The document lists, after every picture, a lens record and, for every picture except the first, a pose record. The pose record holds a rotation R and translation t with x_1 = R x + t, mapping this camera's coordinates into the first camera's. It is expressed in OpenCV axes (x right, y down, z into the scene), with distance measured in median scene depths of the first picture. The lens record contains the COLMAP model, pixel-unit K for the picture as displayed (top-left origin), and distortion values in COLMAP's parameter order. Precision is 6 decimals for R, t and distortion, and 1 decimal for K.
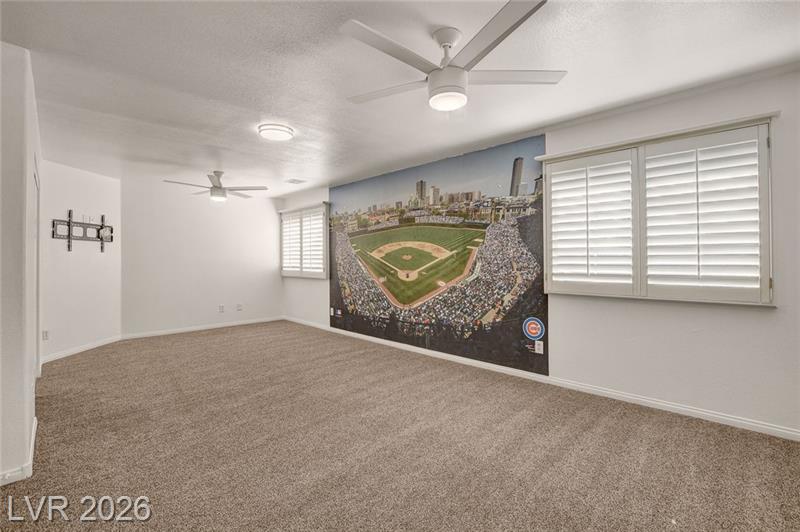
lens RADIAL K [[361.9, 0, 403.9], [0, 361.9, 254.2], [0, 0, 1]] dist [-0.023313, 0.000429]
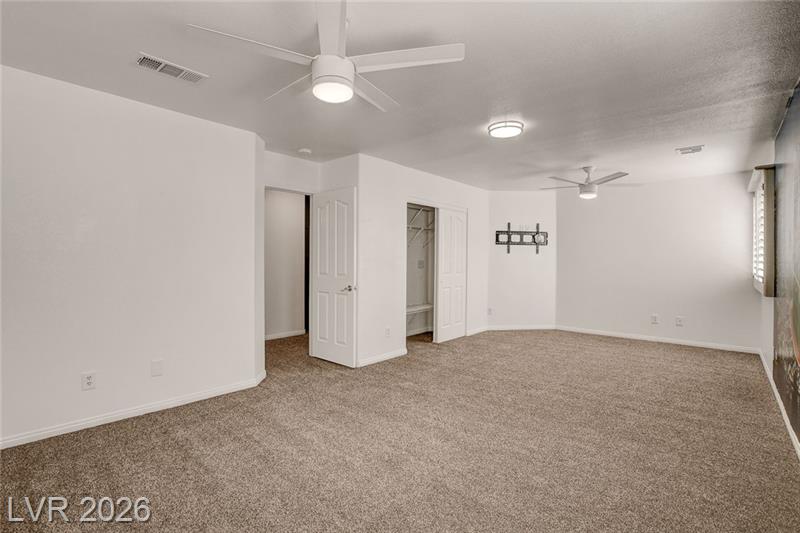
lens RADIAL K [[373.5, 0, 400.0], [0, 373.5, 266.5], [0, 0, 1]] dist [-0.000002, 0.000042]
pose [[0.075509, 0.026528, -0.996792, 0.428863], [0.000072, 0.999646, 0.026609, 0.003788], [0.997145, -0.002081, 0.075480, 0.451320]]
